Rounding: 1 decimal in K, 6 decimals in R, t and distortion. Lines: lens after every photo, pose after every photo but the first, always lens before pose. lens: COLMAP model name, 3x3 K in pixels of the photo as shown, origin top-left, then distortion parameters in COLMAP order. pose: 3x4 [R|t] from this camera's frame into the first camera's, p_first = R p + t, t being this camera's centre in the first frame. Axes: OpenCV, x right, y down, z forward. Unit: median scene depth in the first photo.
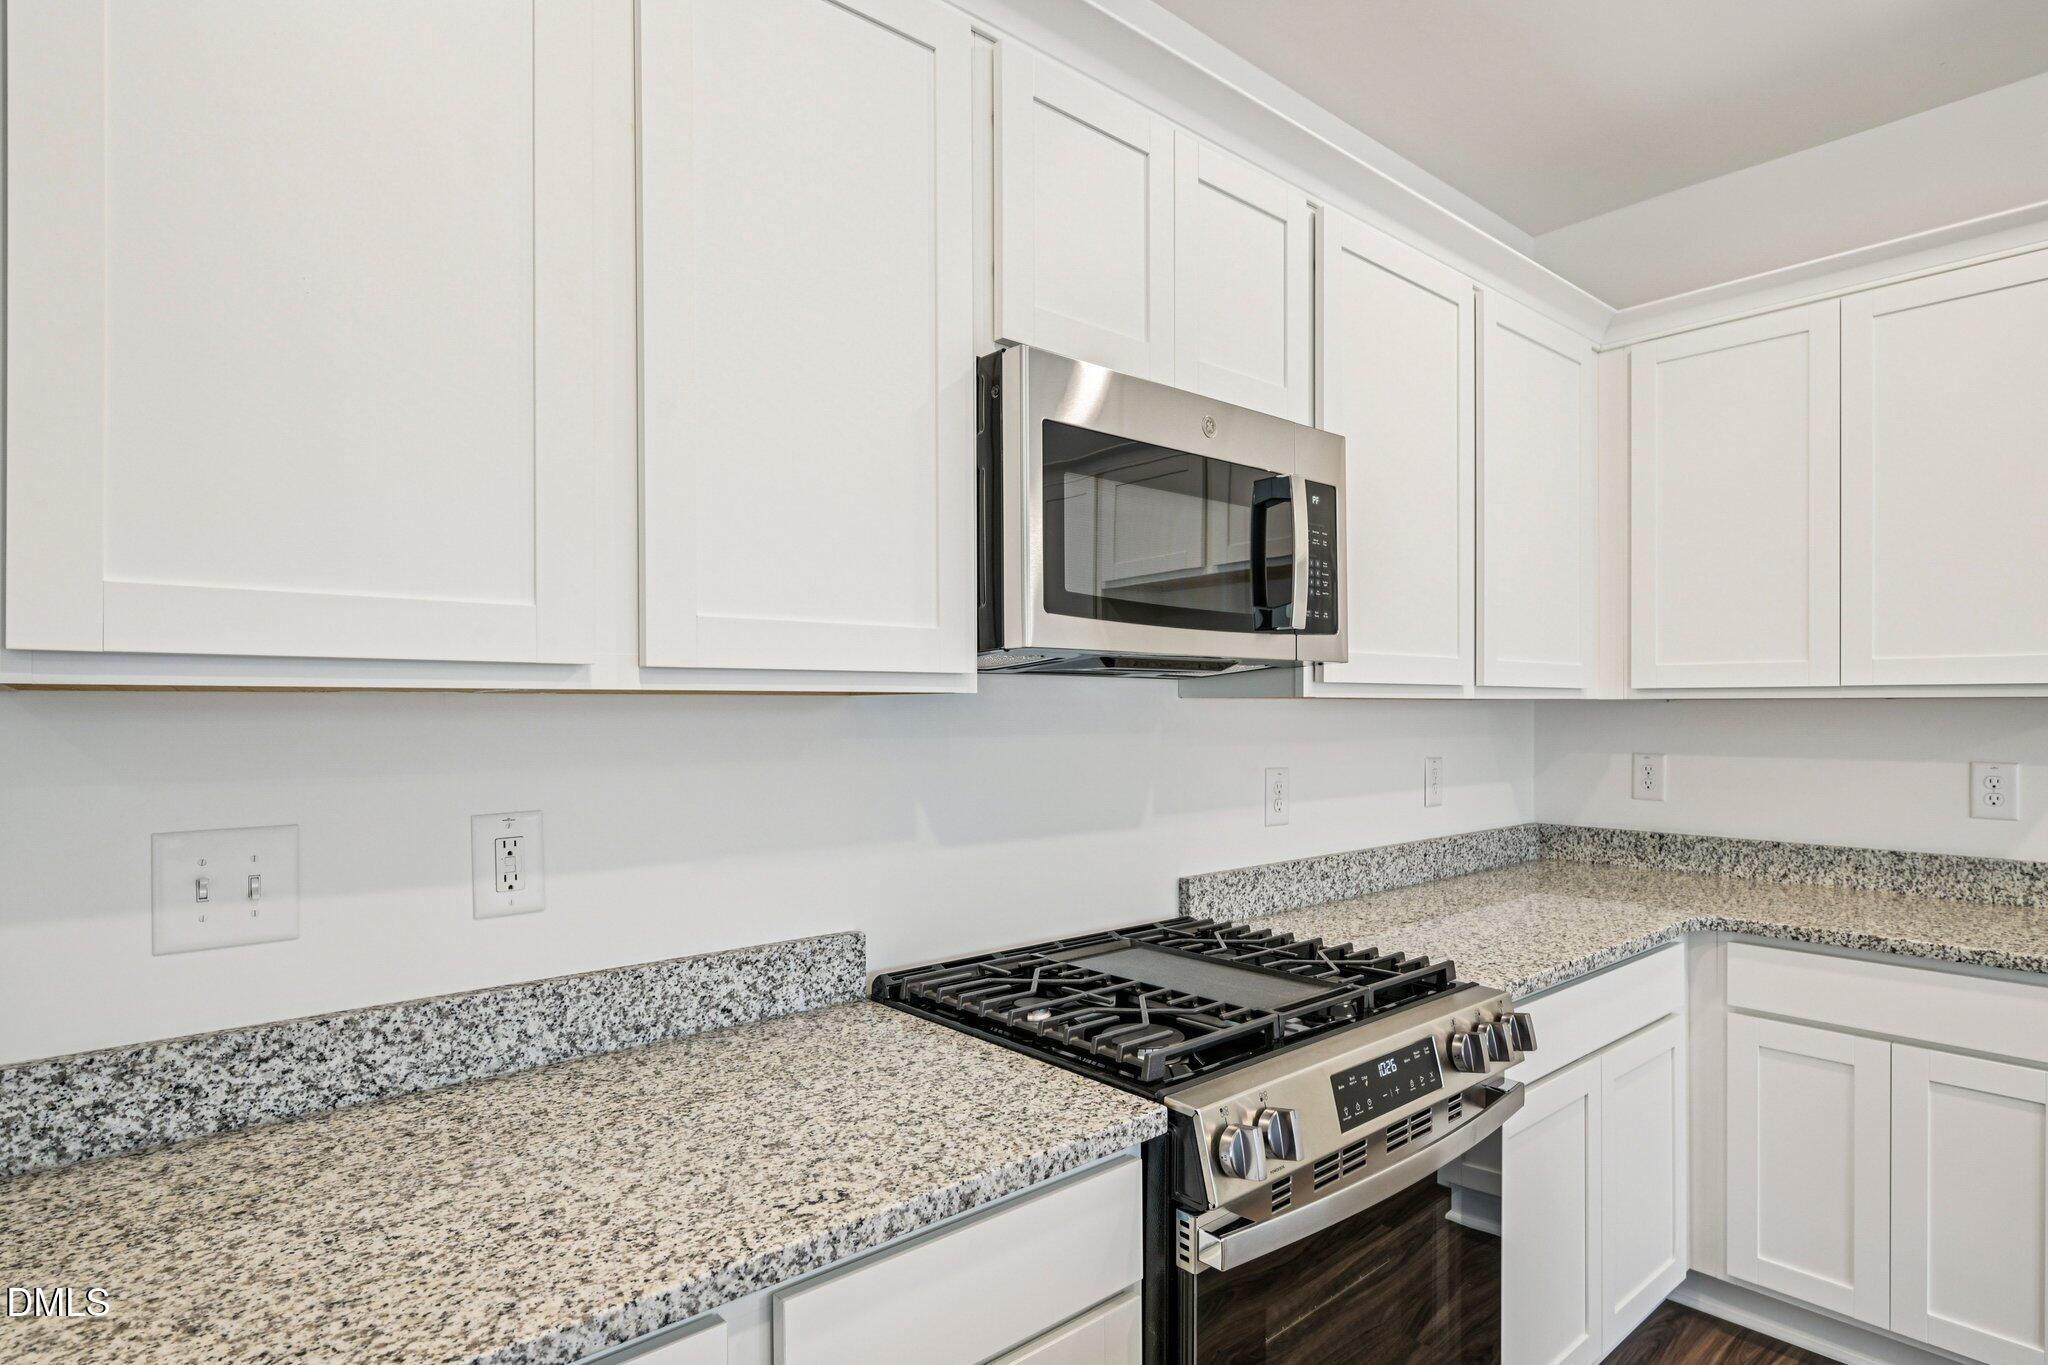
lens RADIAL K [[1092.5, 0, 1020.4], [0, 1092.5, 710.1], [0, 0, 1]] dist [-0.001592, -0.001270]
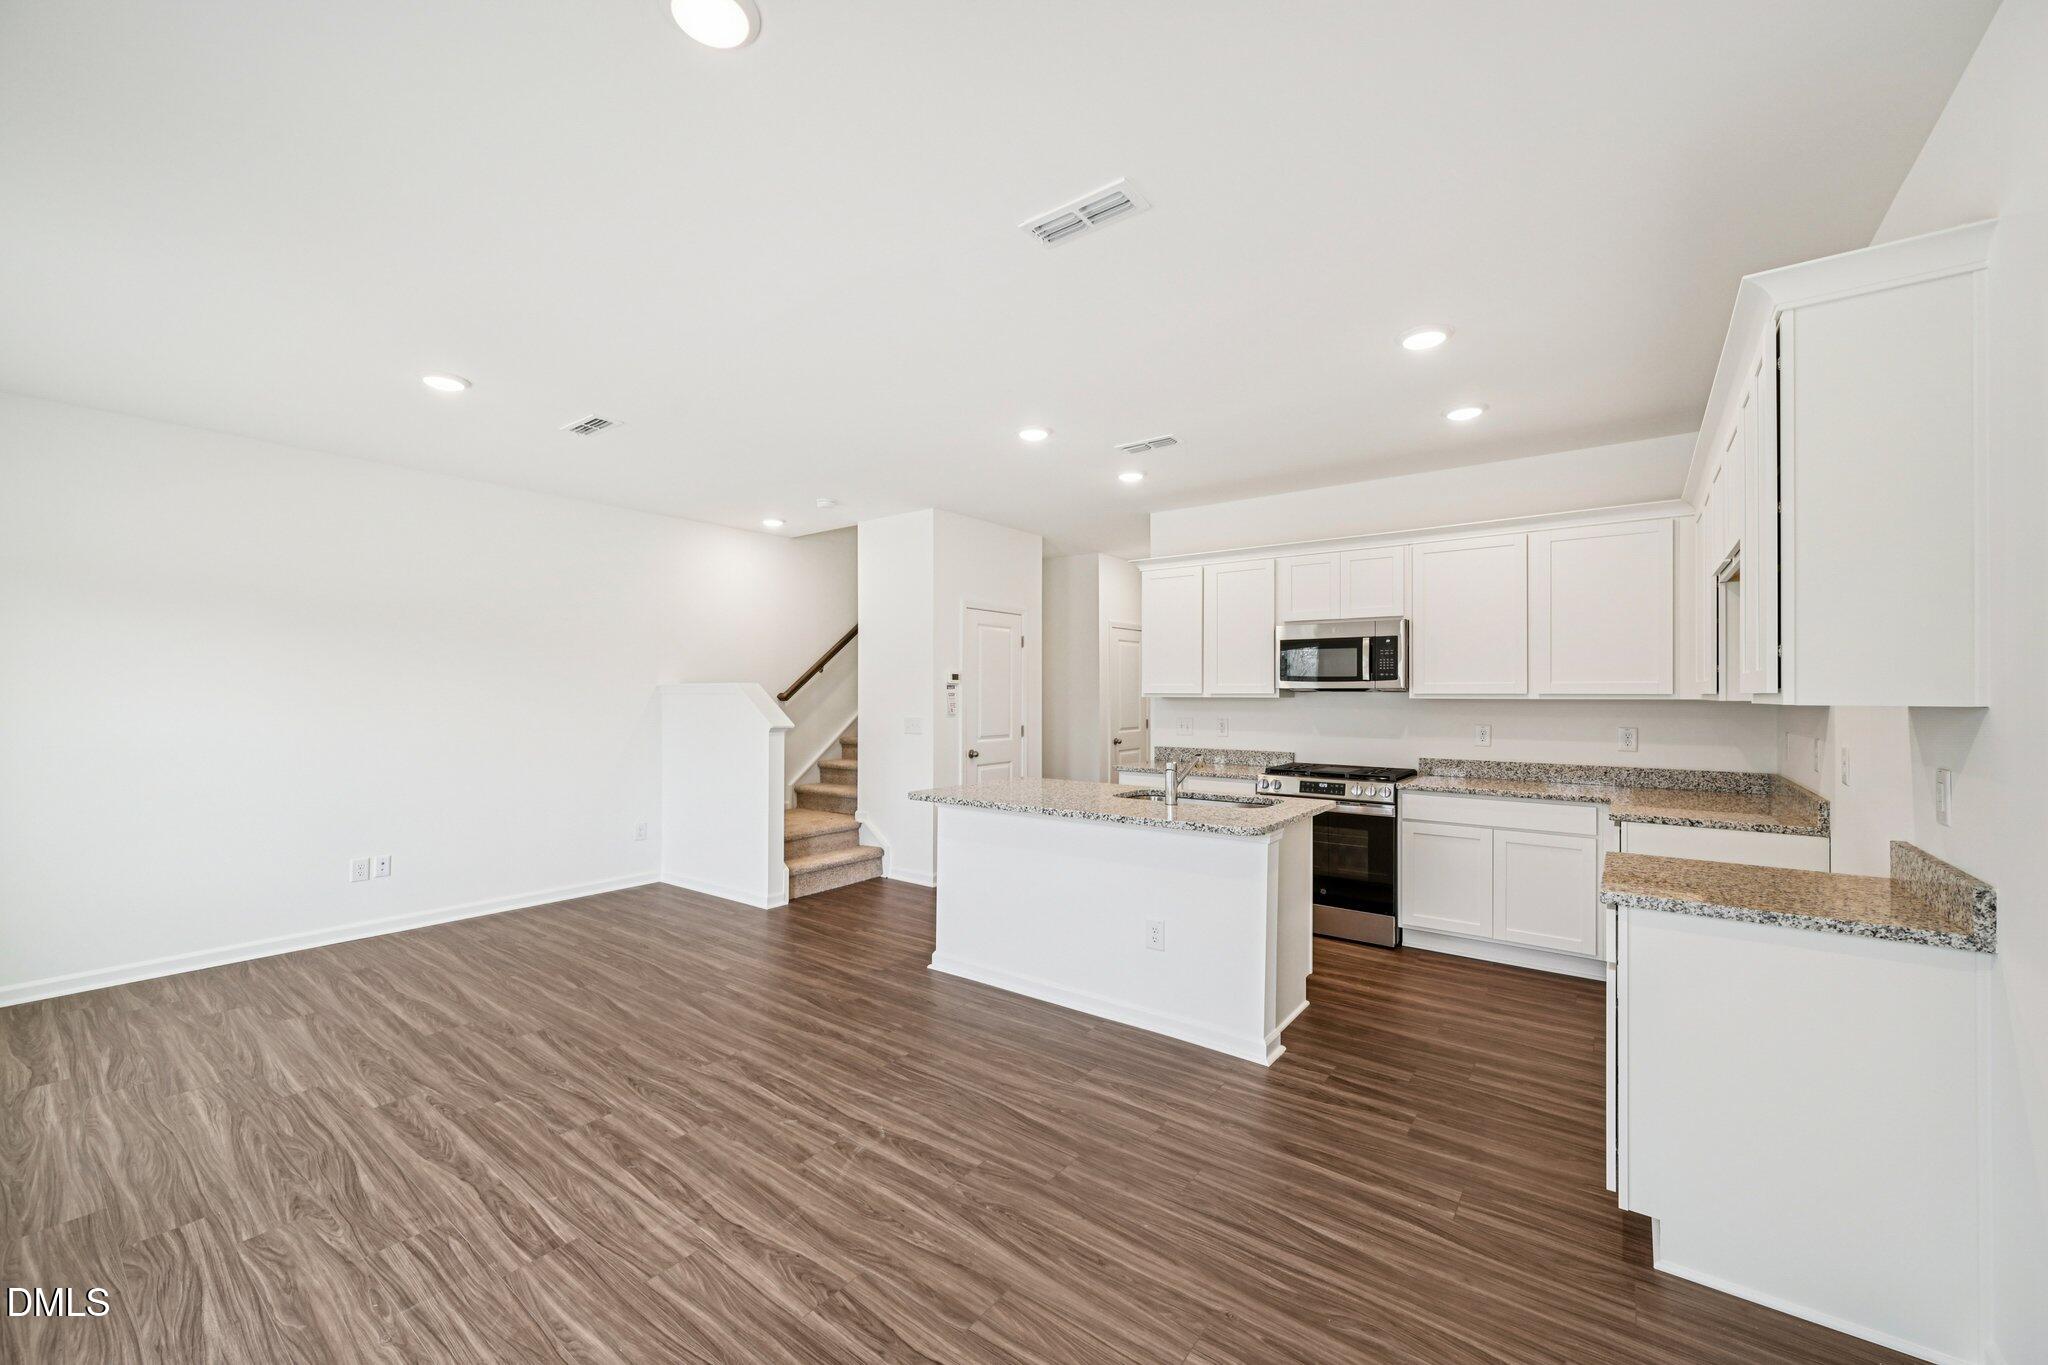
lens RADIAL K [[800.4, 0, 1022.5], [0, 800.4, 689.5], [0, 0, 1]] dist [-0.001323, 0.000151]
pose [[0.209016, -0.003502, -0.977906, 2.984881], [-0.005343, 0.999975, -0.004723, -0.027383], [0.977898, 0.006212, 0.208992, -0.772448]]
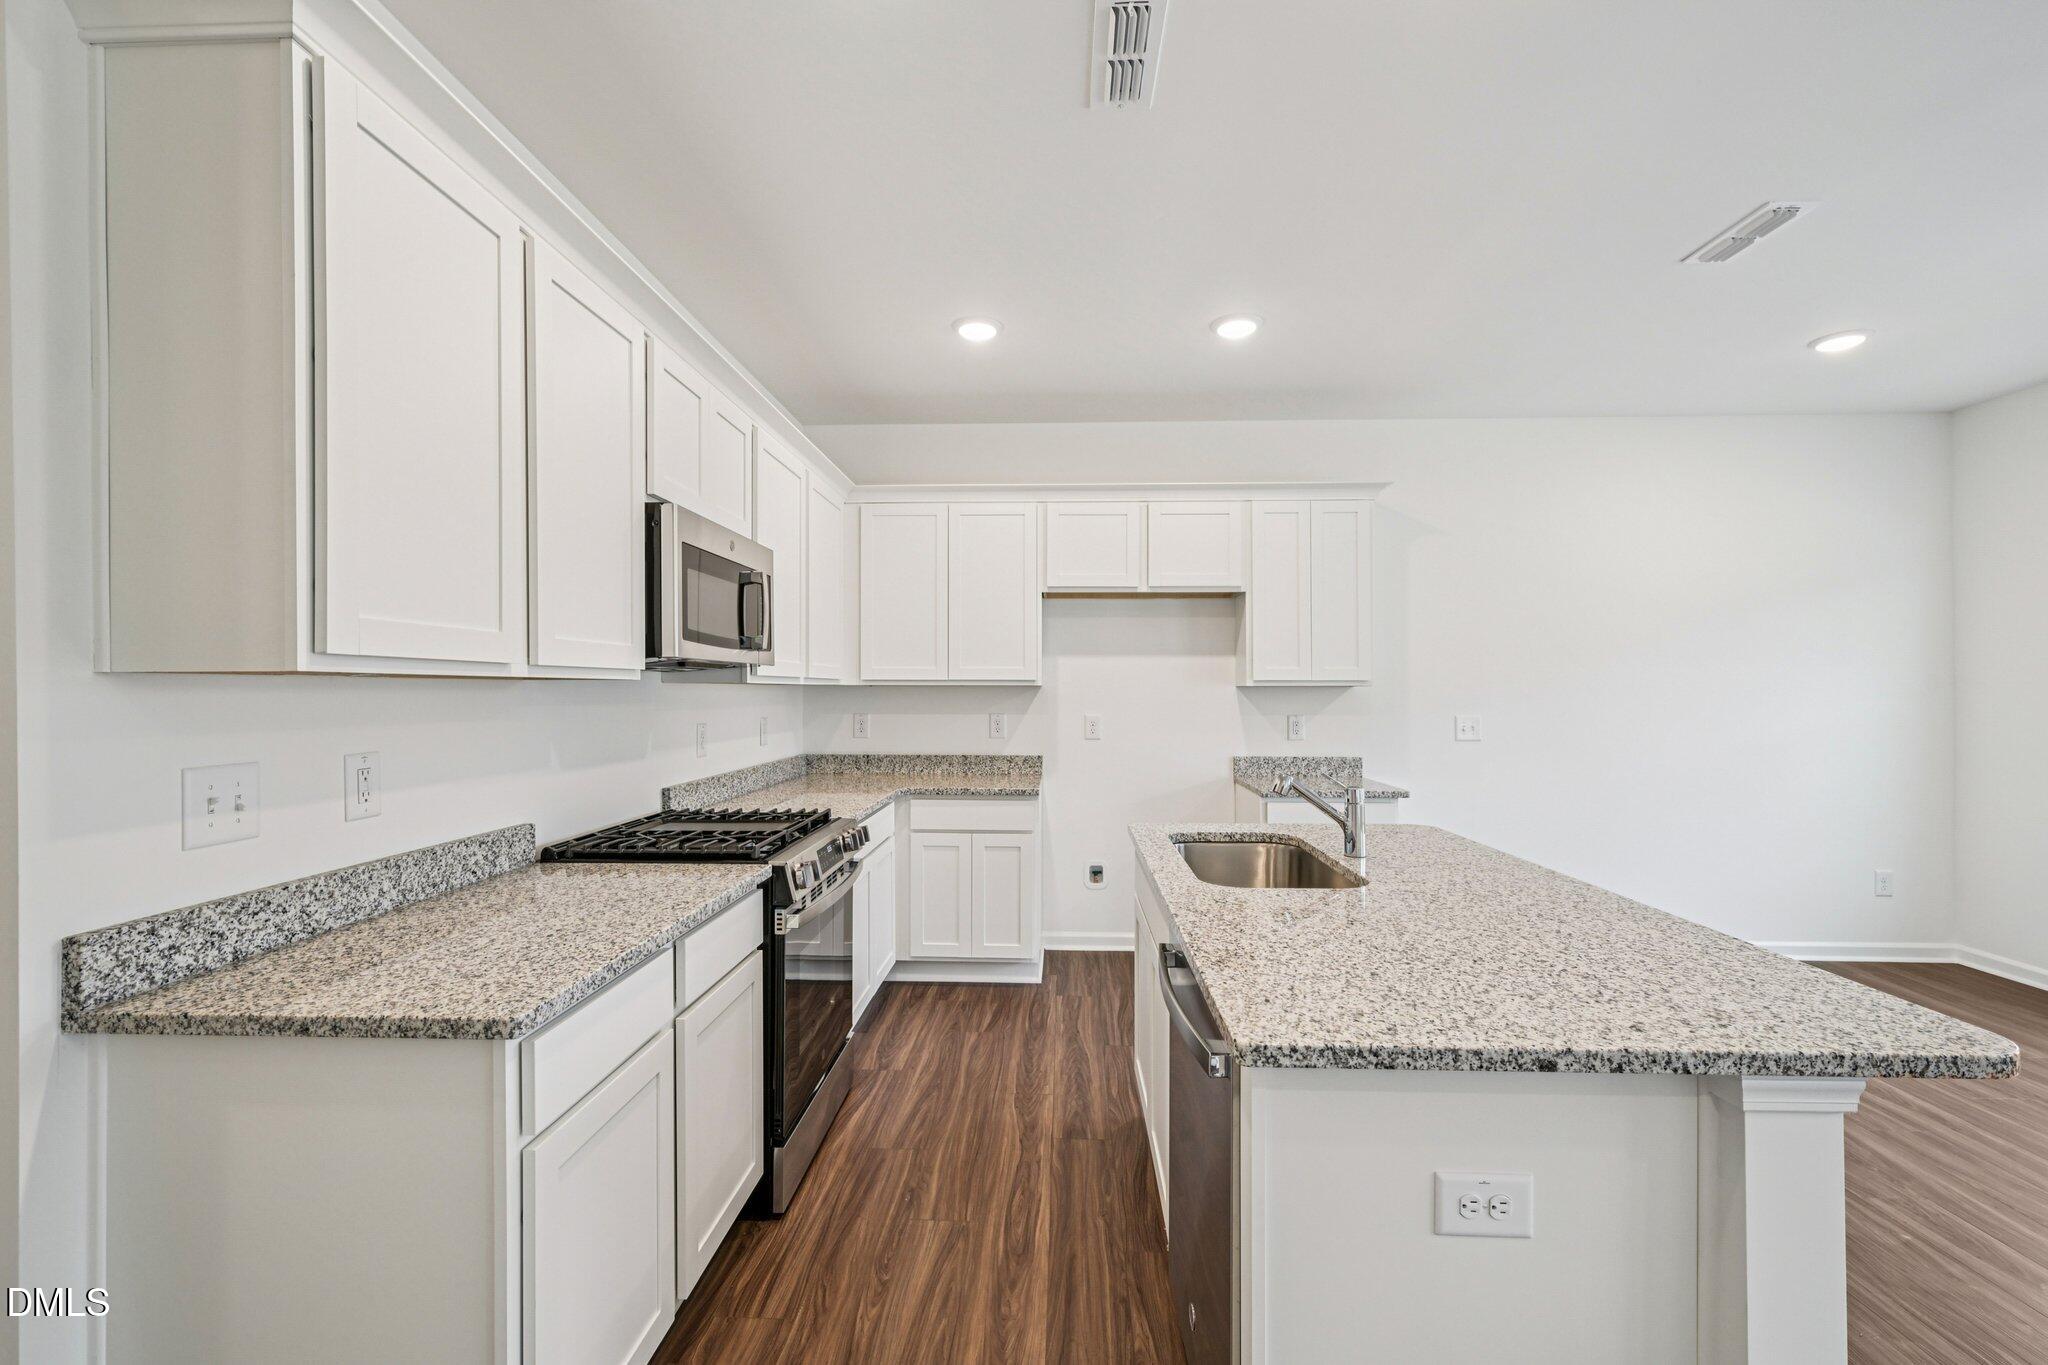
lens RADIAL K [[867.6, 0, 1027.7], [0, 867.6, 684.1], [0, 0, 1]] dist [-0.001192, 0.000418]
pose [[0.685162, 0.007650, 0.728351, -0.648364], [-0.000912, 0.999953, -0.009646, 0.004967], [-0.728390, 0.005945, 0.685137, -0.493288]]
